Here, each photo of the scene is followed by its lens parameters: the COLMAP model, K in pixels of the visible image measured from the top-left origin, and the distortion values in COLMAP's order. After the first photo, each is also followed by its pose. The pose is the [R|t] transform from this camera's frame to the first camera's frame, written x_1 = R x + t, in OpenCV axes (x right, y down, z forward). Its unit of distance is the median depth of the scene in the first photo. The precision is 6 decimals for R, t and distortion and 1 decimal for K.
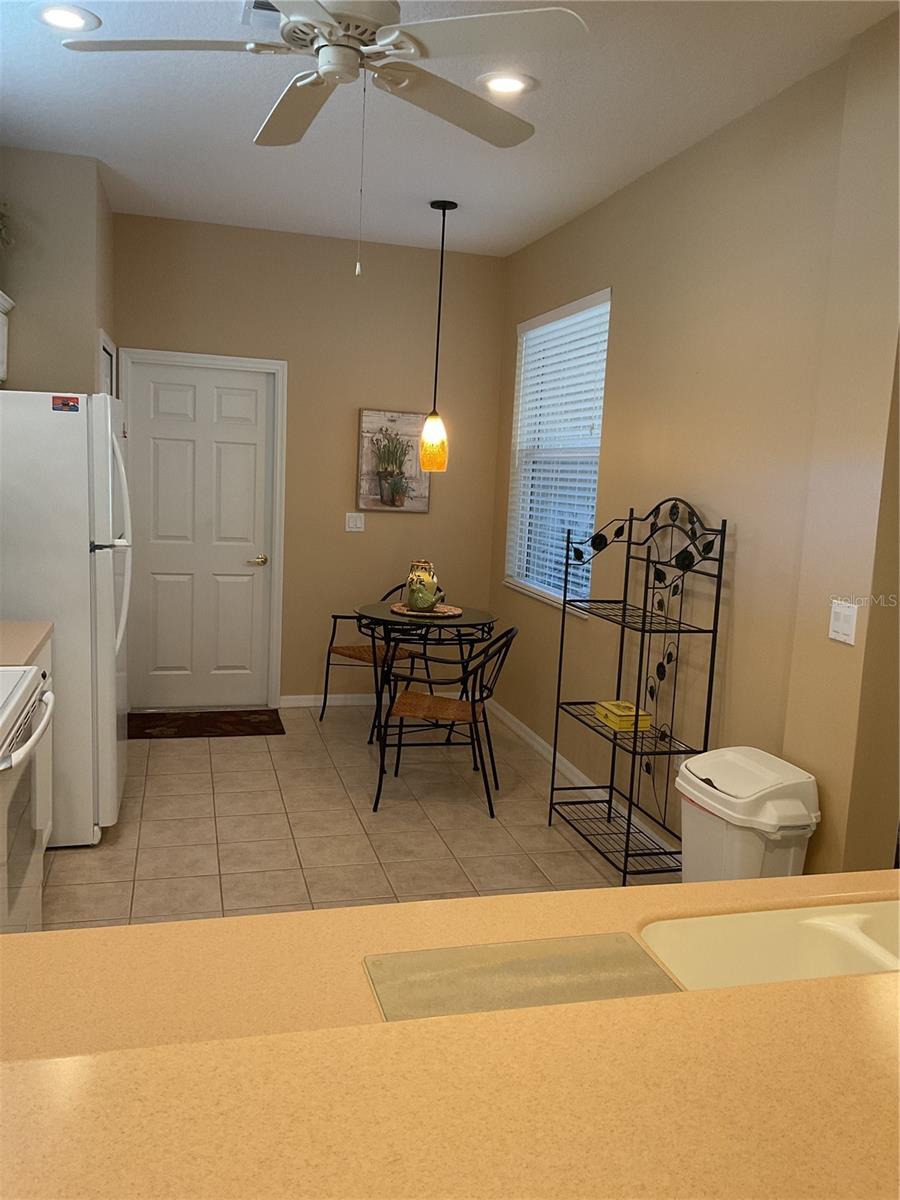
lens RADIAL K [[987.2, 0, 455.7], [0, 987.2, 601.1], [0, 0, 1]] dist [0.068761, -0.091674]
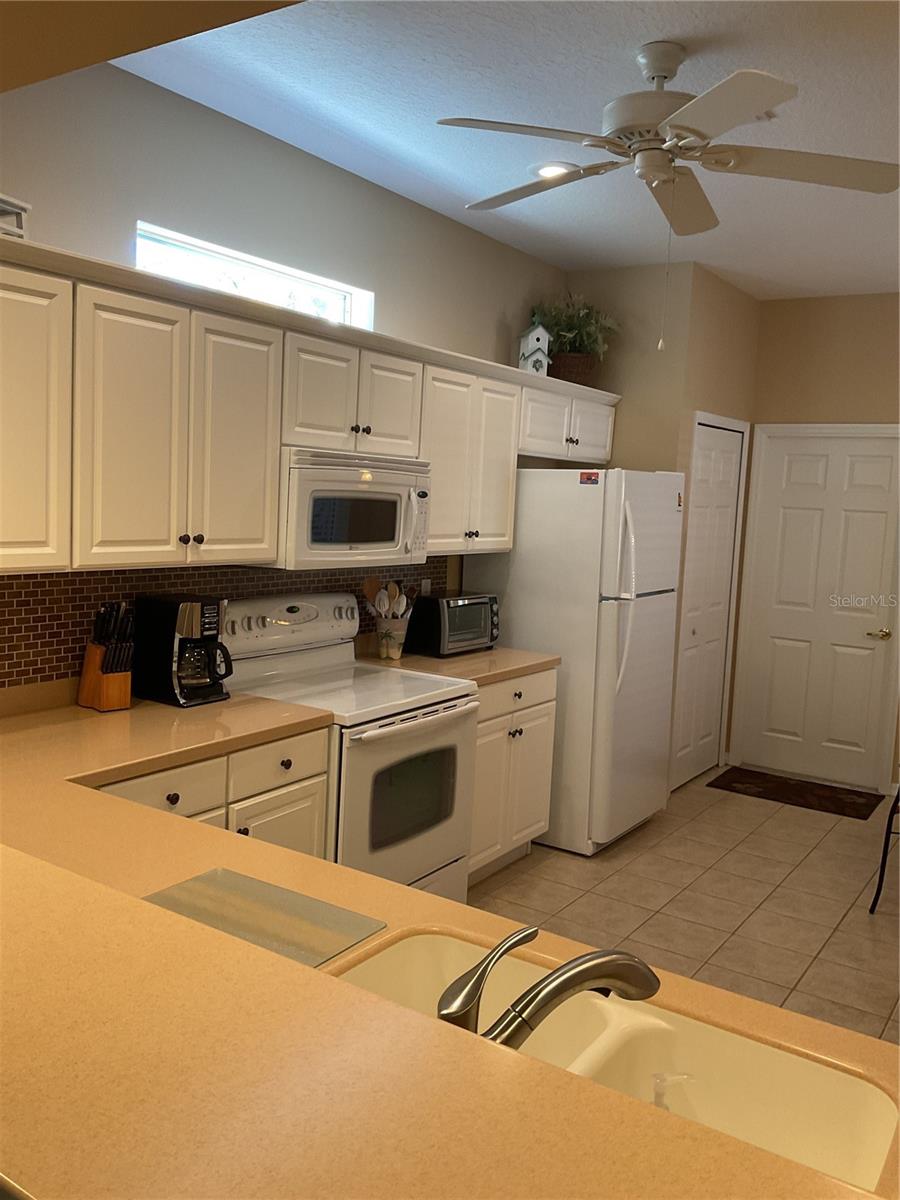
lens RADIAL K [[987.2, 0, 451.6], [0, 987.2, 598.8], [0, 0, 1]] dist [0.068761, -0.091674]
pose [[0.647316, 0.061560, -0.759732, 0.287279], [-0.120640, 0.992444, -0.022373, -0.004217], [0.752614, 0.106136, 0.649851, 0.078088]]
